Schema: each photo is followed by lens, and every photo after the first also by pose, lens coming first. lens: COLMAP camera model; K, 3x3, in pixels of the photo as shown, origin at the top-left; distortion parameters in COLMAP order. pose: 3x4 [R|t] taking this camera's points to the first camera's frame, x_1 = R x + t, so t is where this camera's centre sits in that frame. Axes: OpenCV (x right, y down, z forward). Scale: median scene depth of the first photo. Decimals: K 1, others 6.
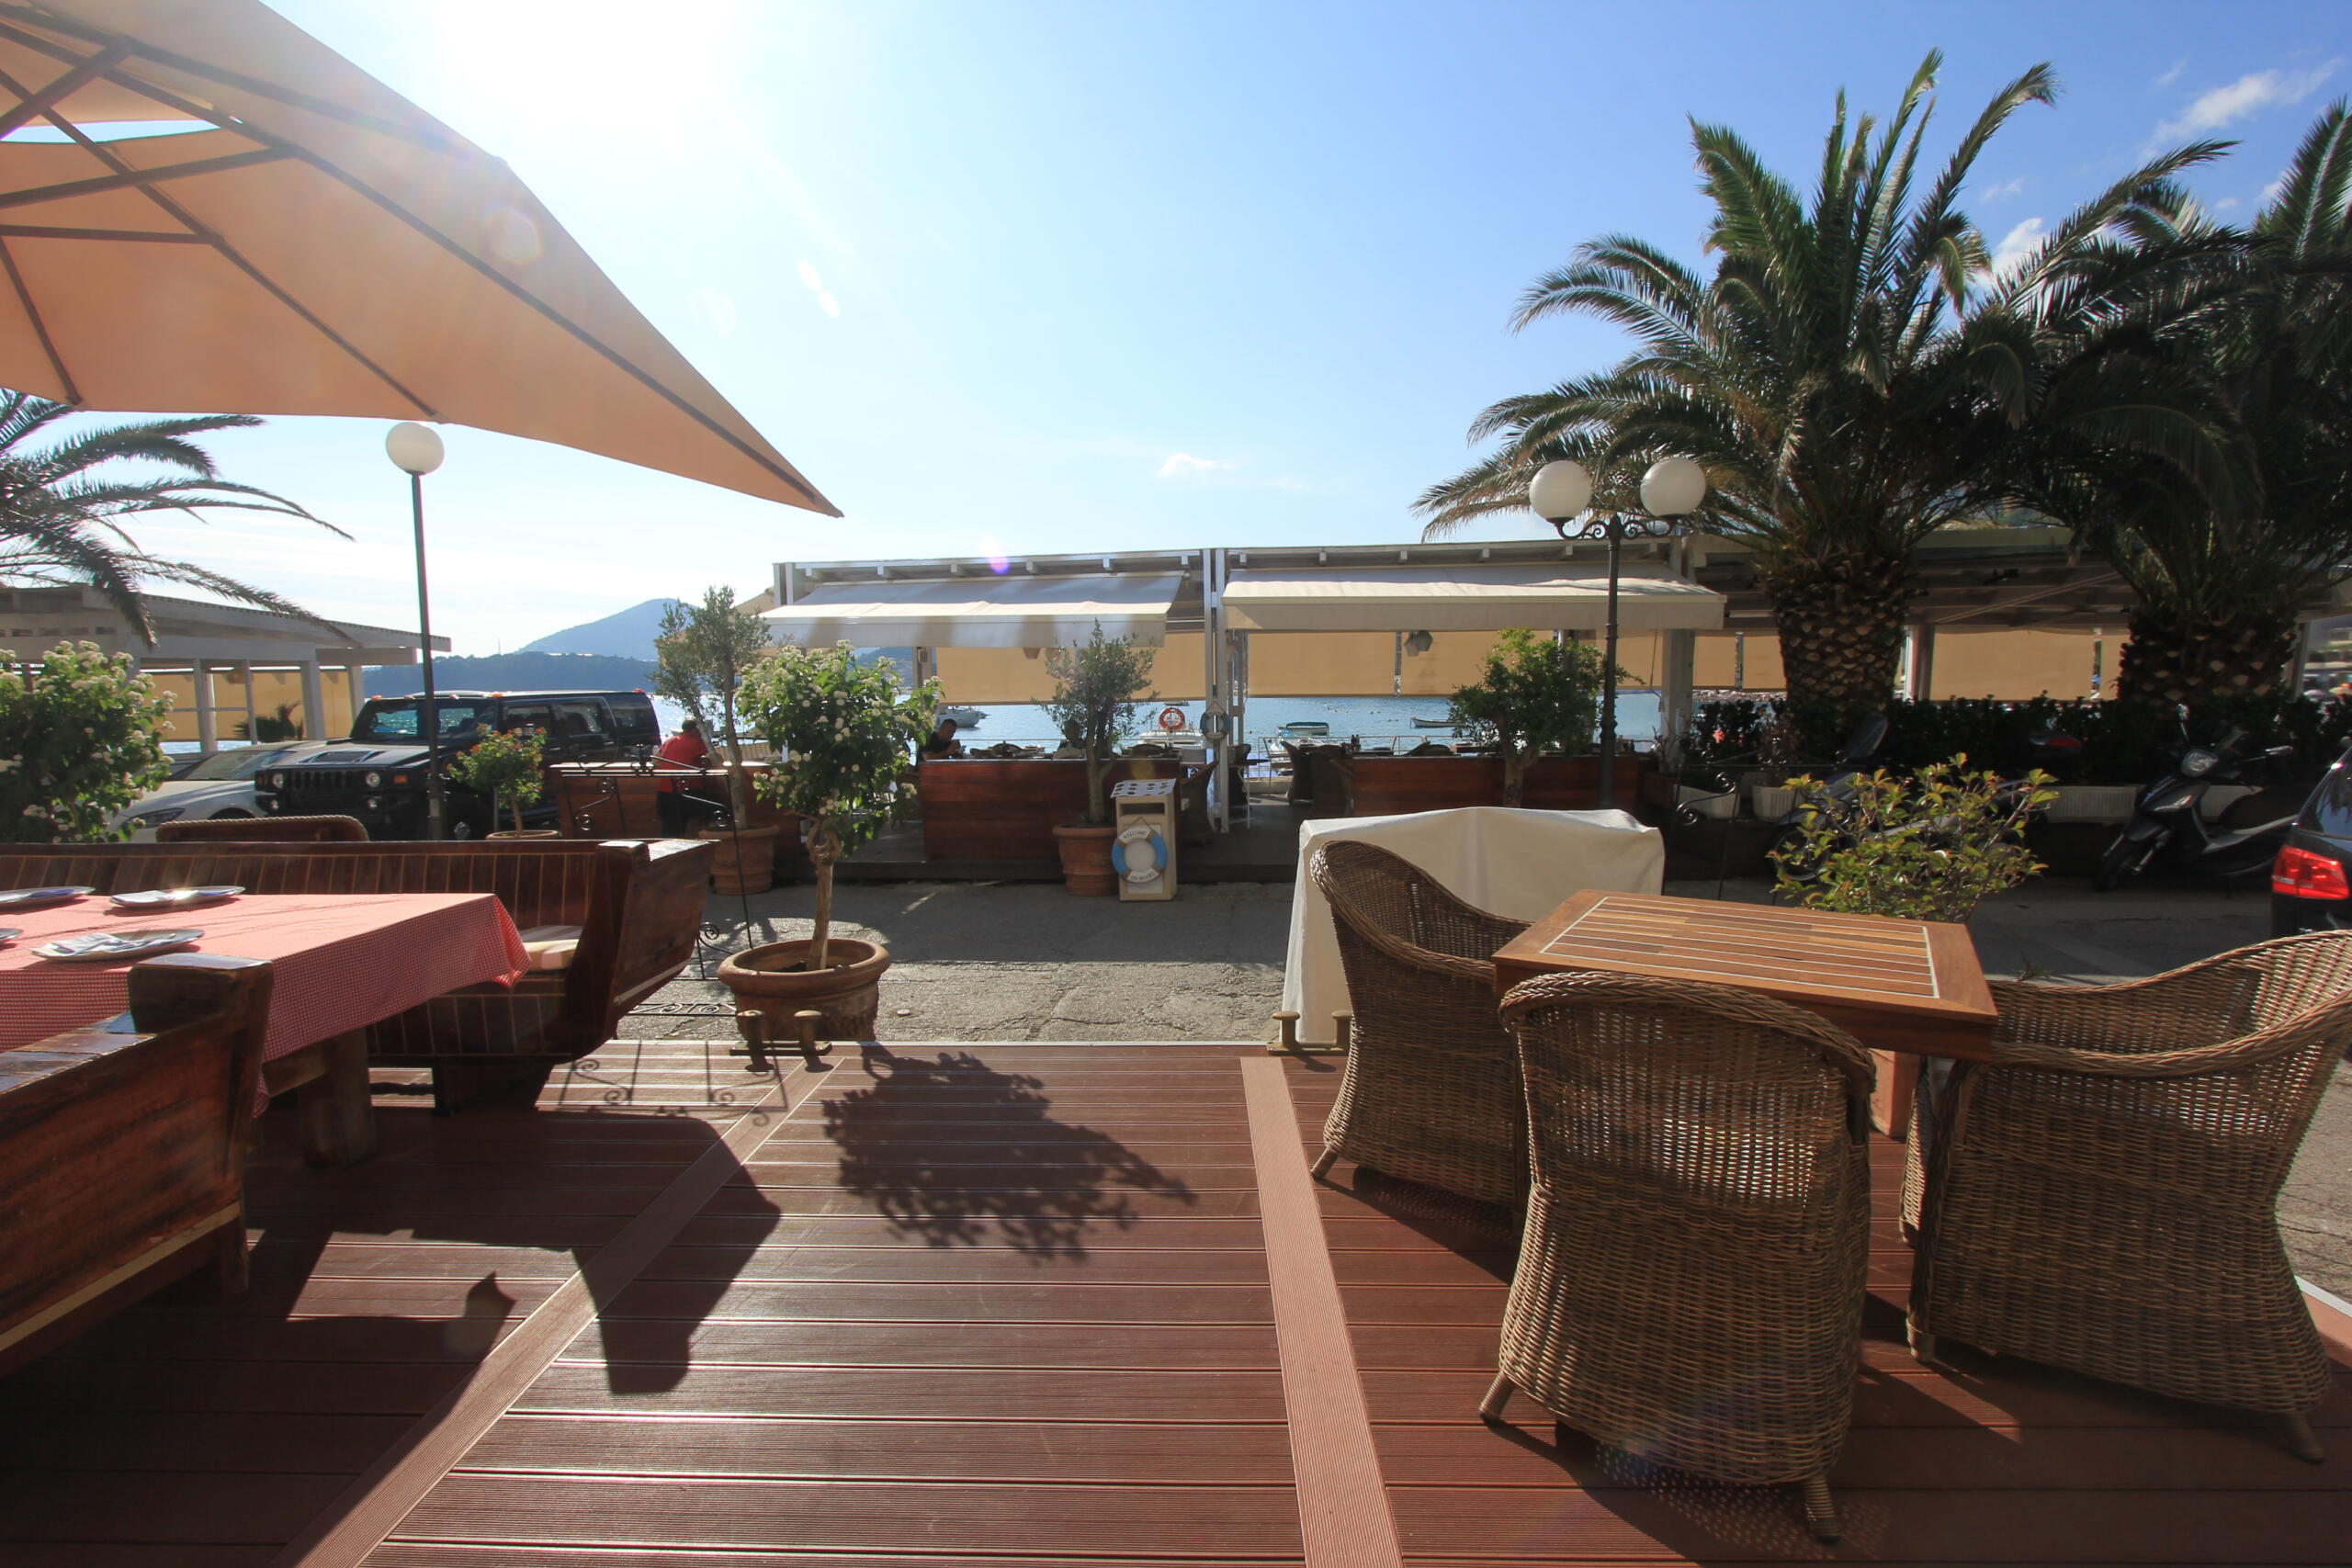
lens RADIAL K [[1086.2, 0, 1171.0], [0, 1086.2, 785.0], [0, 0, 1]] dist [-0.018026, 0.001926]
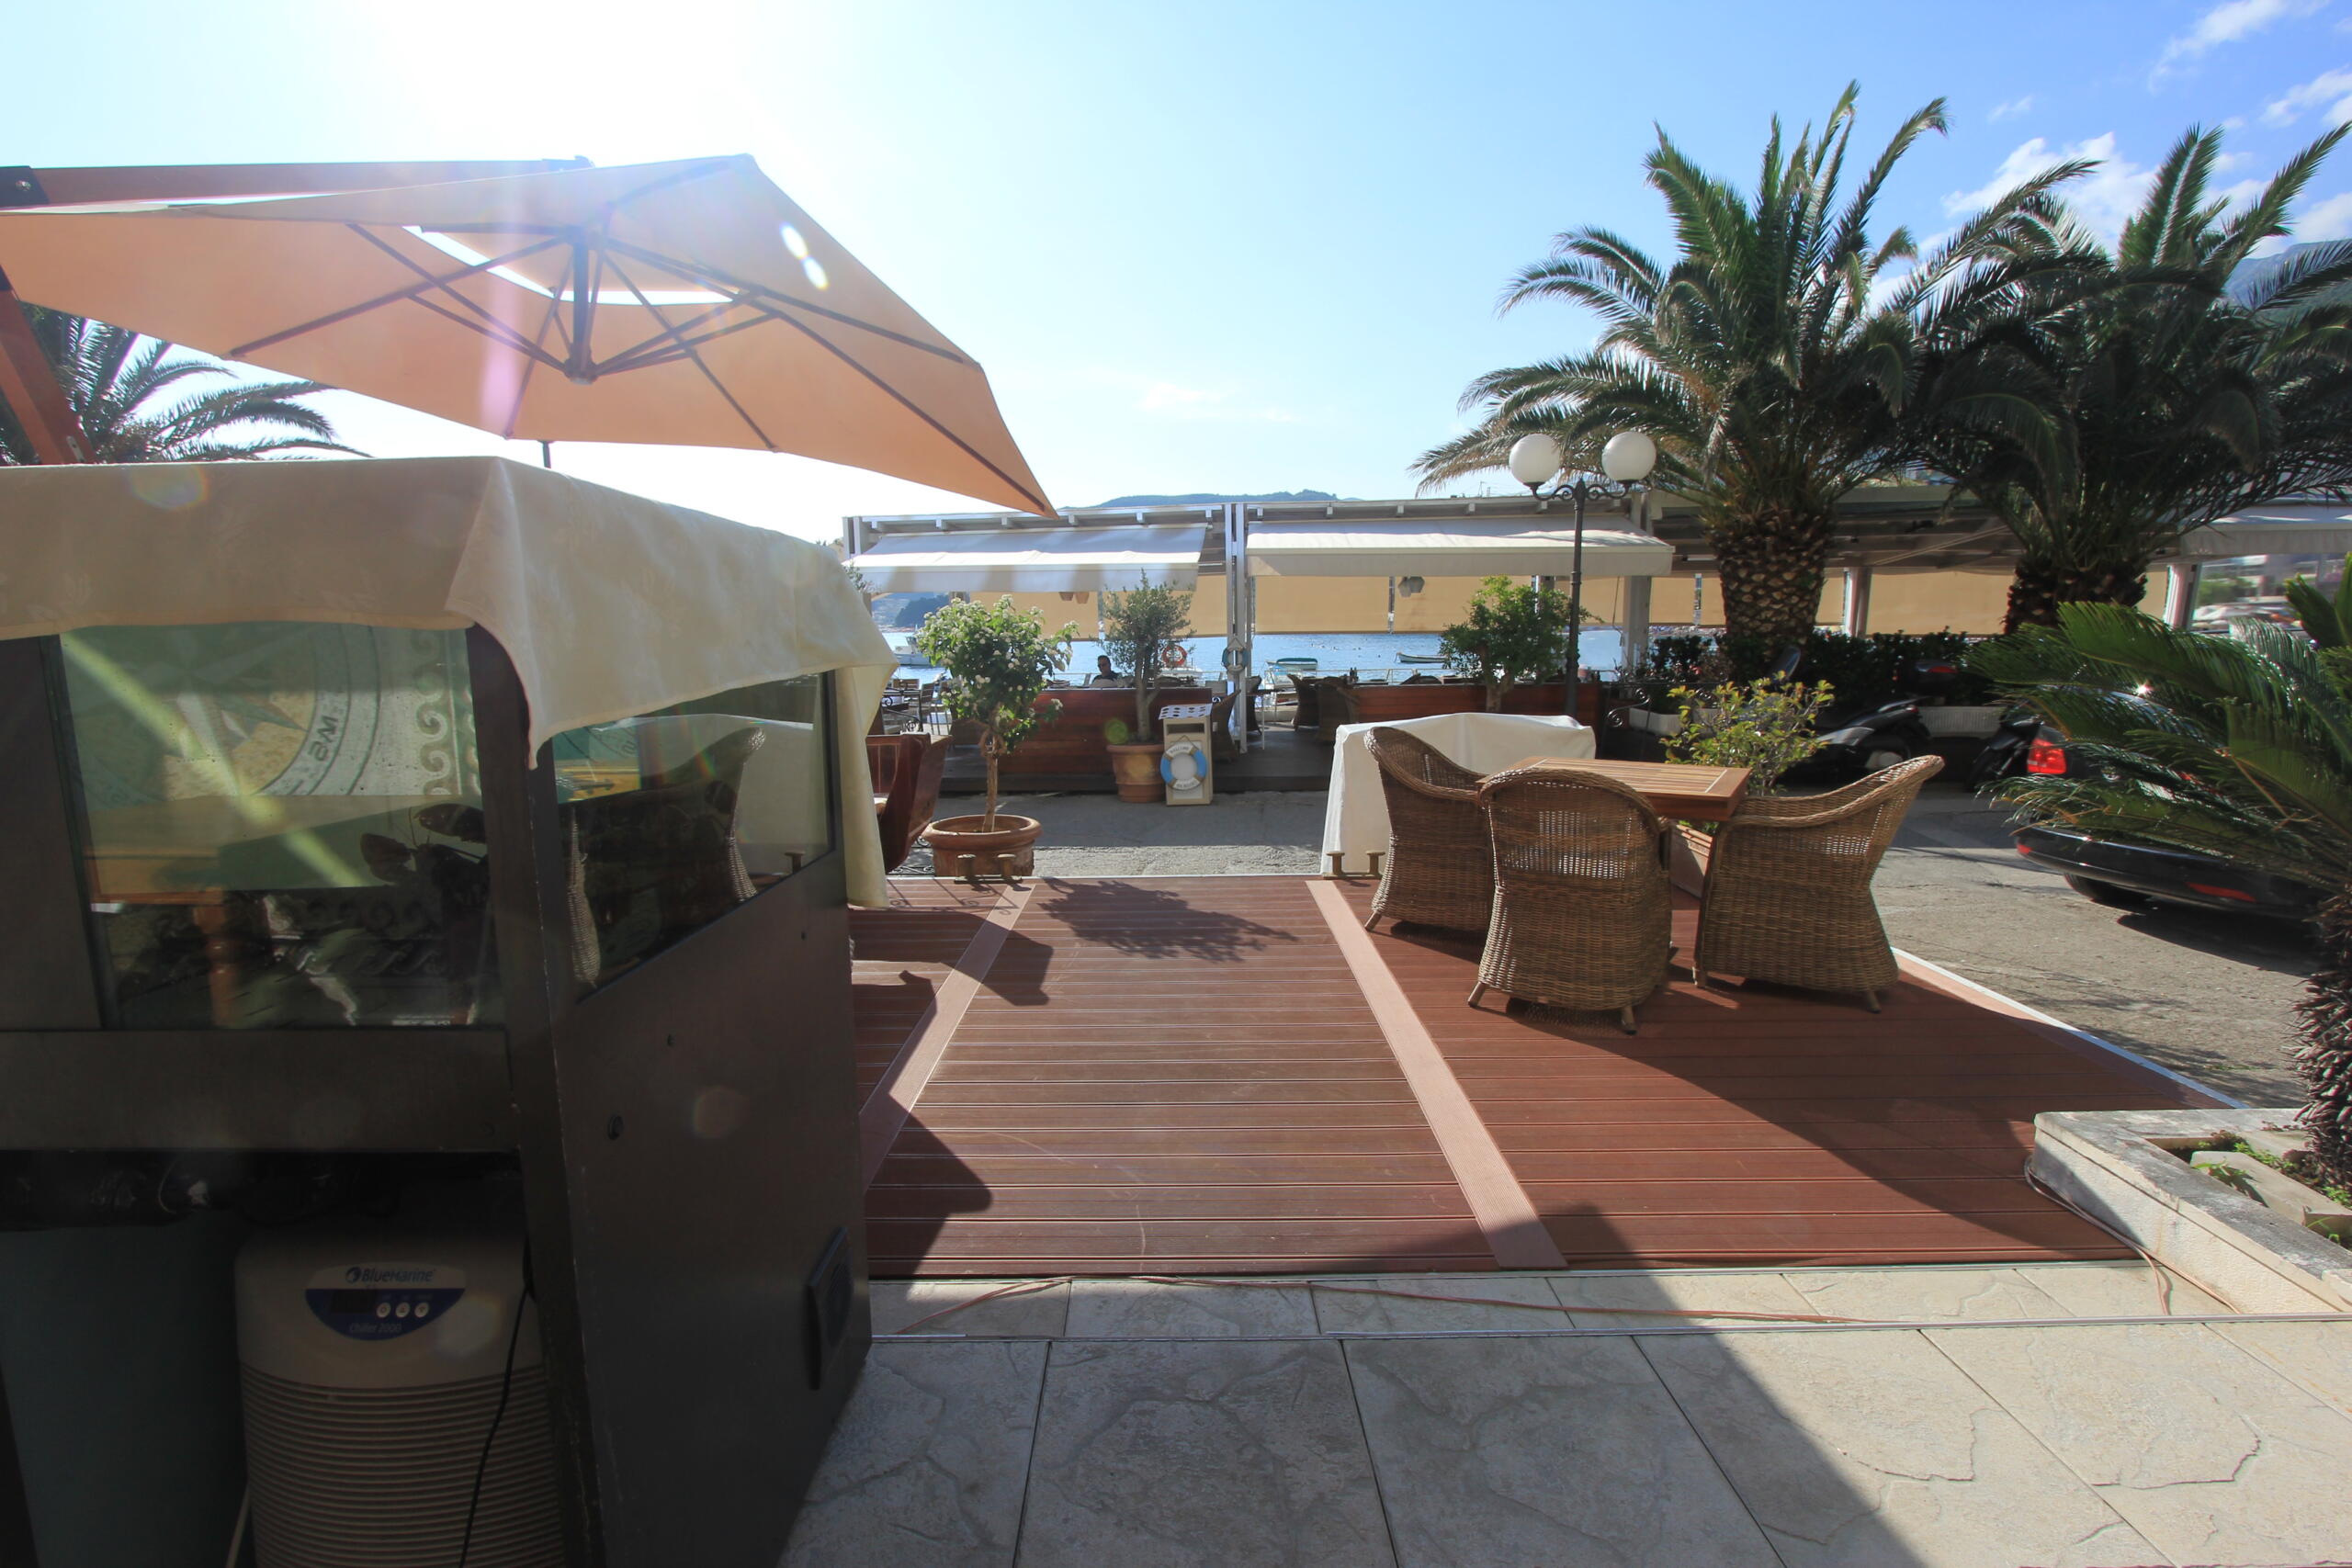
lens RADIAL K [[1086.2, 0, 1175.3], [0, 1086.2, 786.7], [0, 0, 1]] dist [-0.018026, 0.001926]
pose [[0.999804, -0.006871, 0.018554, -0.060536], [0.005763, 0.998232, 0.059151, 0.014979], [-0.018927, -0.059032, 0.998077, -0.202274]]
